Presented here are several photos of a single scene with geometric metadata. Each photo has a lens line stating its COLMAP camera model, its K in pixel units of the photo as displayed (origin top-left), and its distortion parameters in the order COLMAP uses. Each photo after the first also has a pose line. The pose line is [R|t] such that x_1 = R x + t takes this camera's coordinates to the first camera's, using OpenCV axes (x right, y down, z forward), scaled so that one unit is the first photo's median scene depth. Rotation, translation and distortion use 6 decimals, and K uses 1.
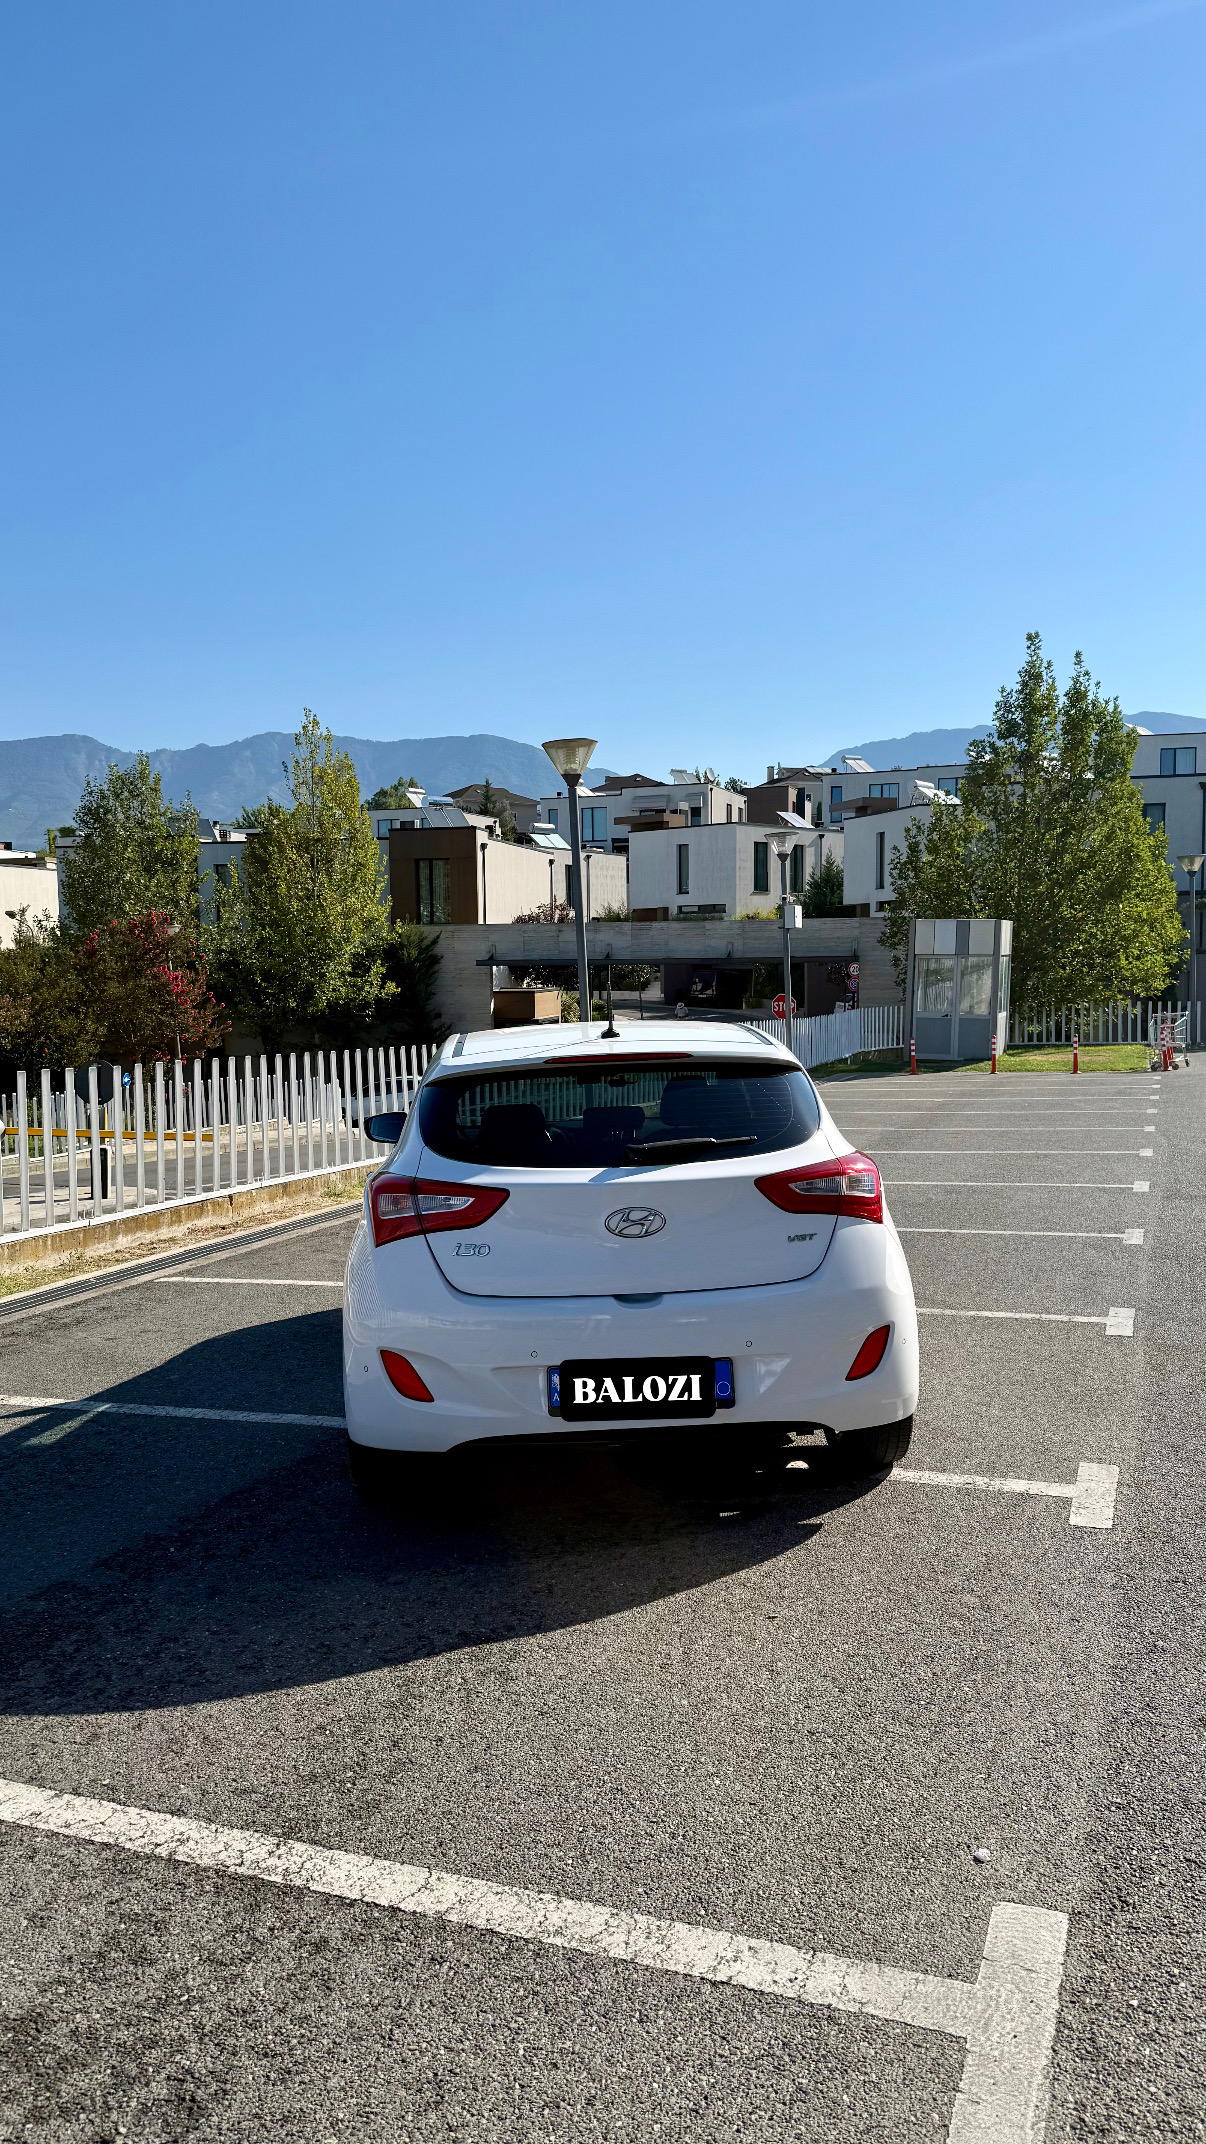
lens RADIAL K [[1503.4, 0, 607.4], [0, 1503.4, 1063.8], [0, 0, 1]] dist [0.108904, -0.003049]
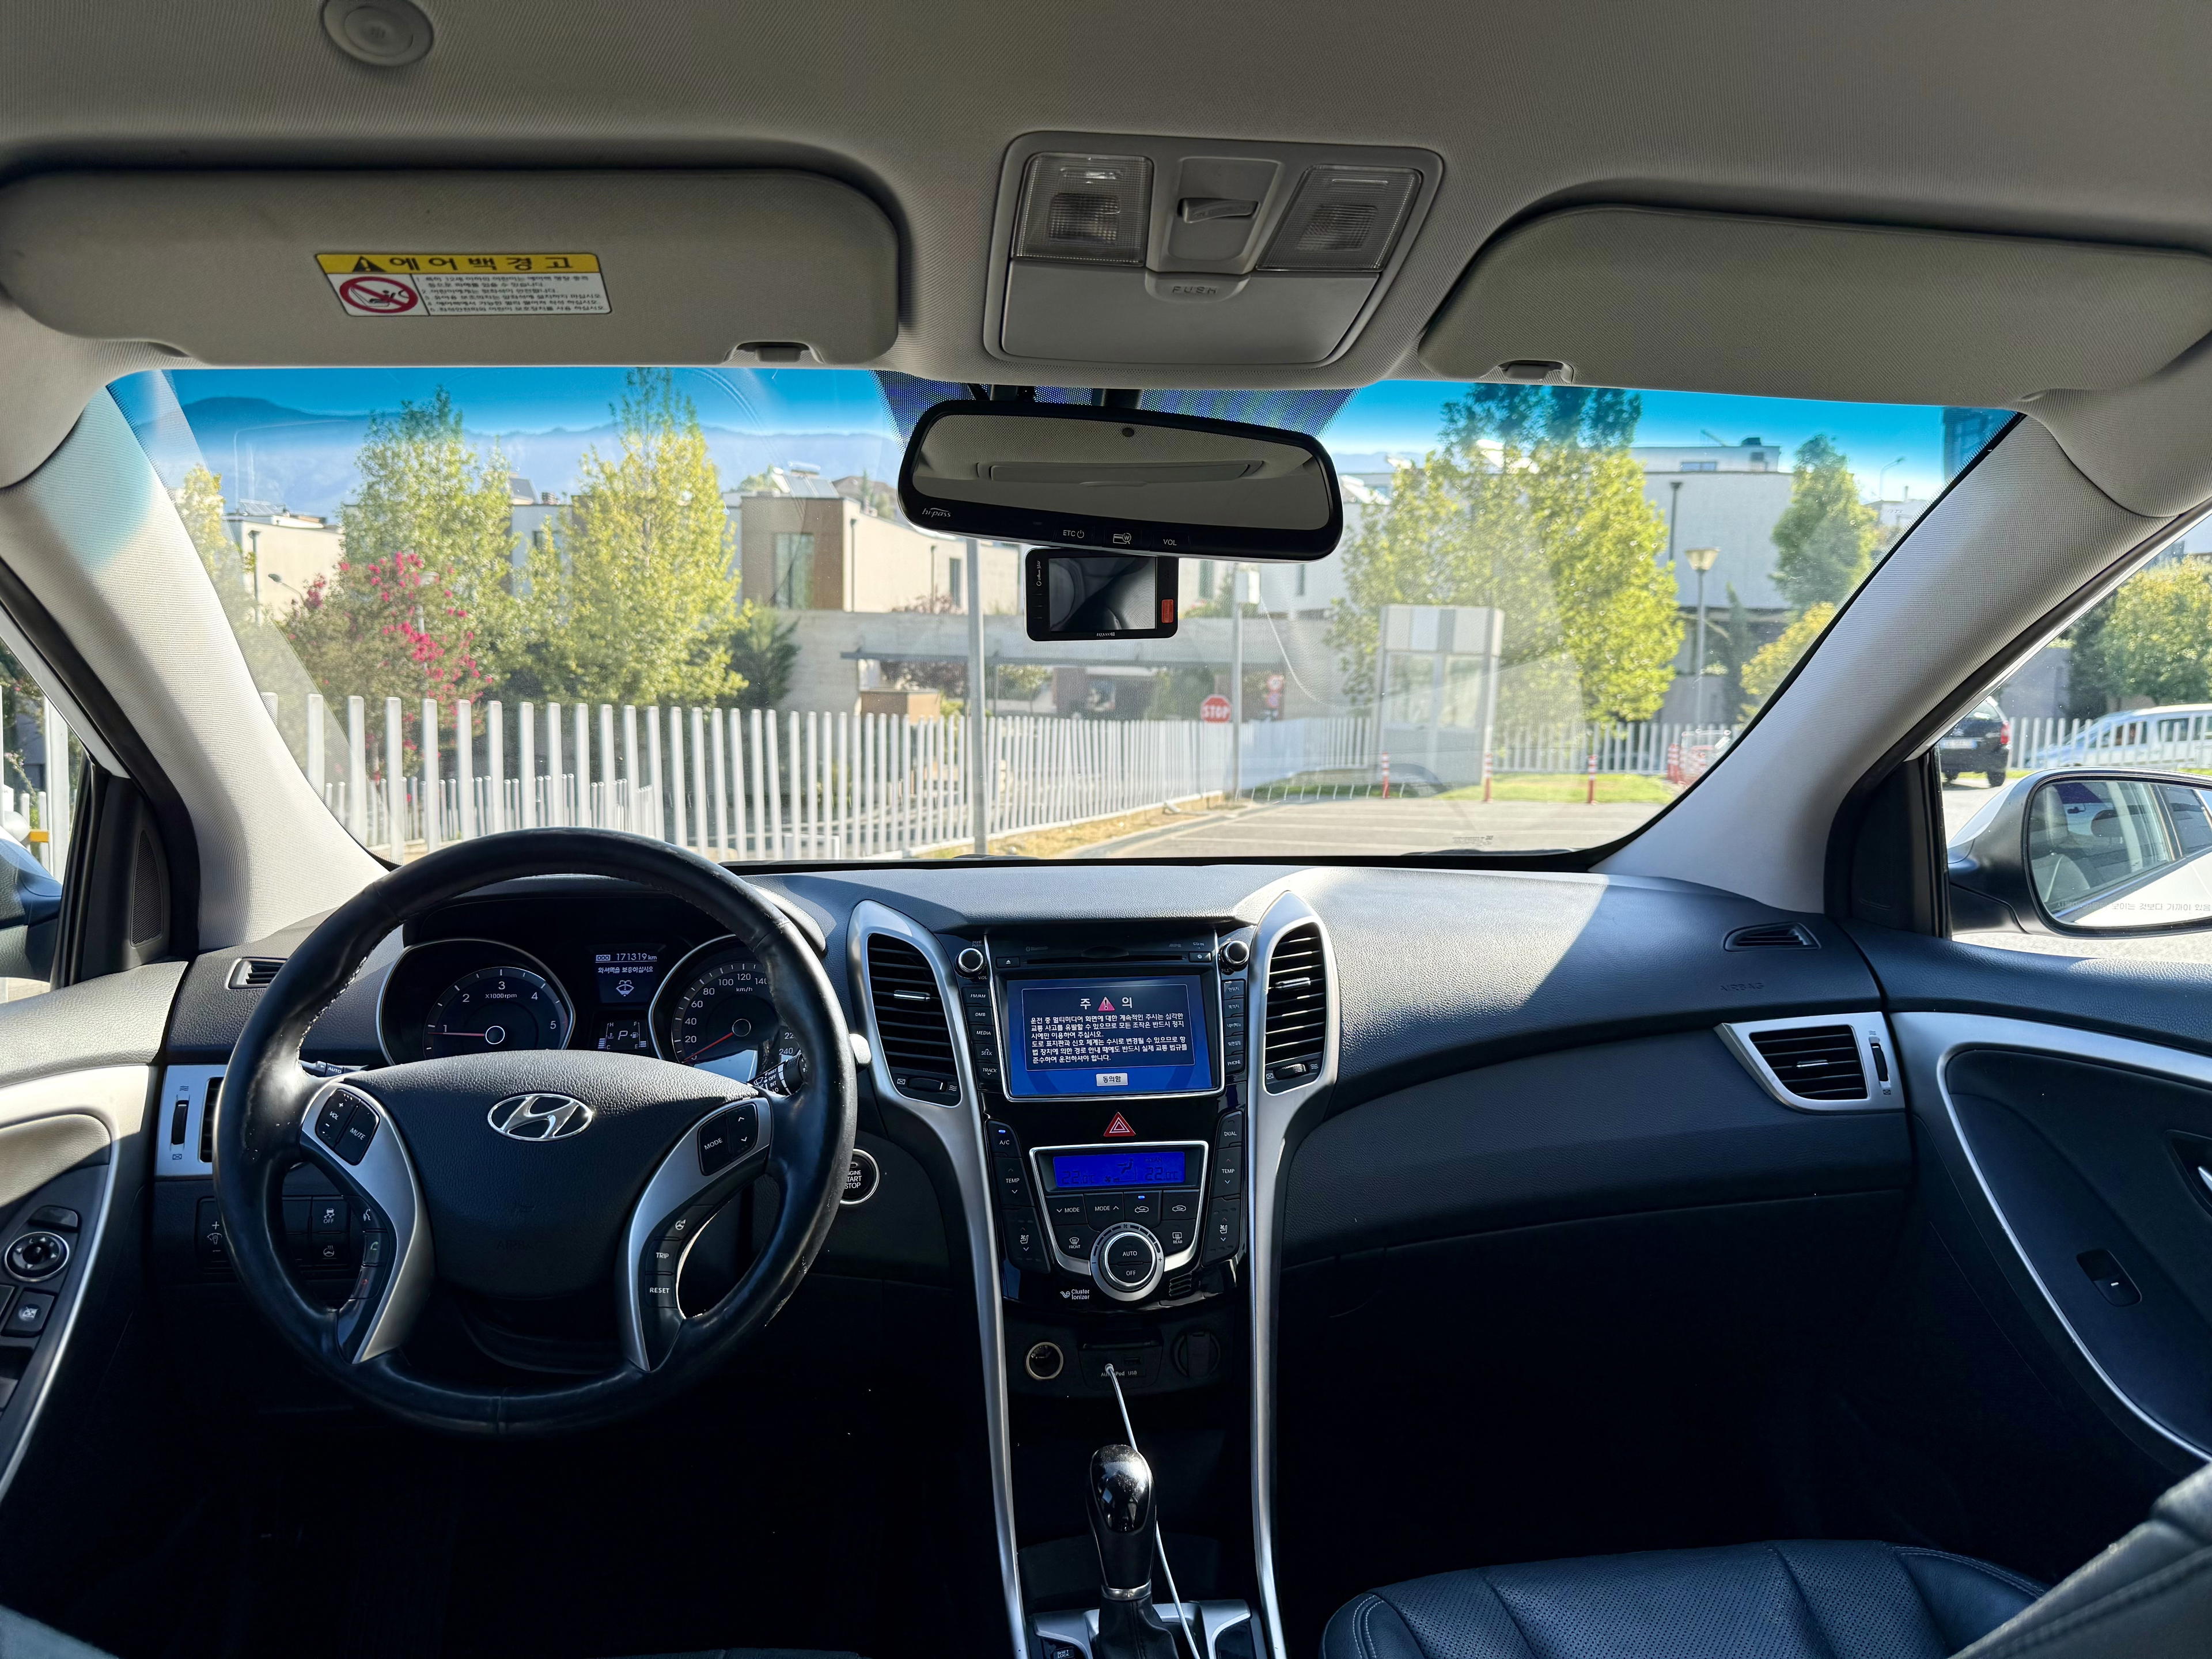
lens RADIAL K [[1566.1, 0, 1109.4], [0, 1566.1, 832.8], [0, 0, 1]] dist [0.155400, -0.265487]
pose [[0.996547, 0.029083, 0.077773, -0.001965], [-0.031314, 0.999128, 0.027615, 0.003169], [-0.076902, -0.029955, 0.996589, 0.093179]]
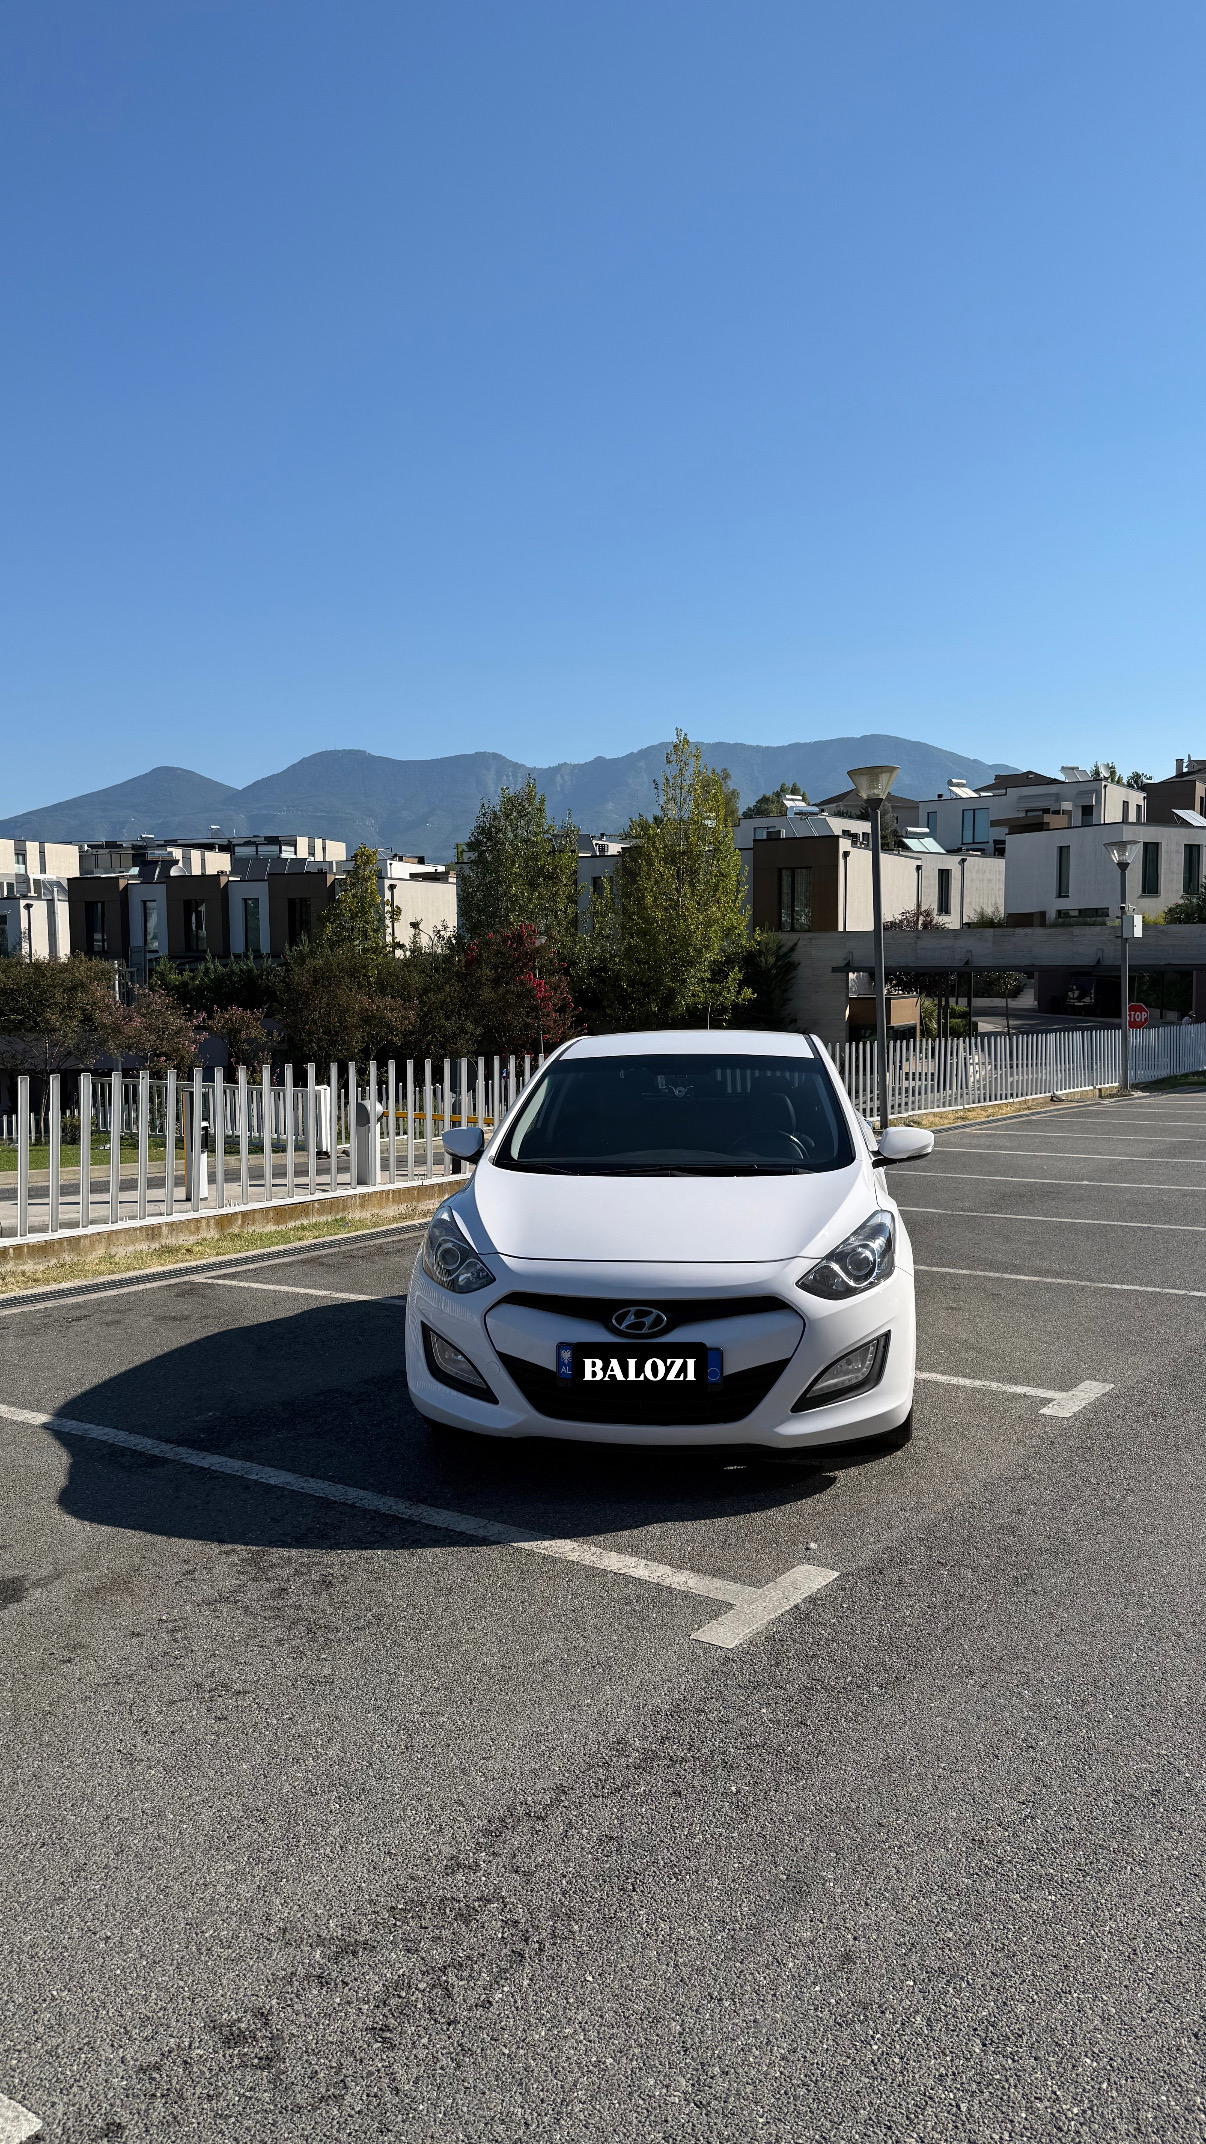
lens RADIAL K [[1505.0, 0, 587.4], [0, 1505.0, 1080.2], [0, 0, 1]] dist [0.105736, -0.001733]
pose [[0.965271, 0.025119, -0.260040, 0.019075], [-0.023138, 0.999675, 0.010676, 0.000471], [0.260224, -0.004289, 0.965539, -0.027859]]
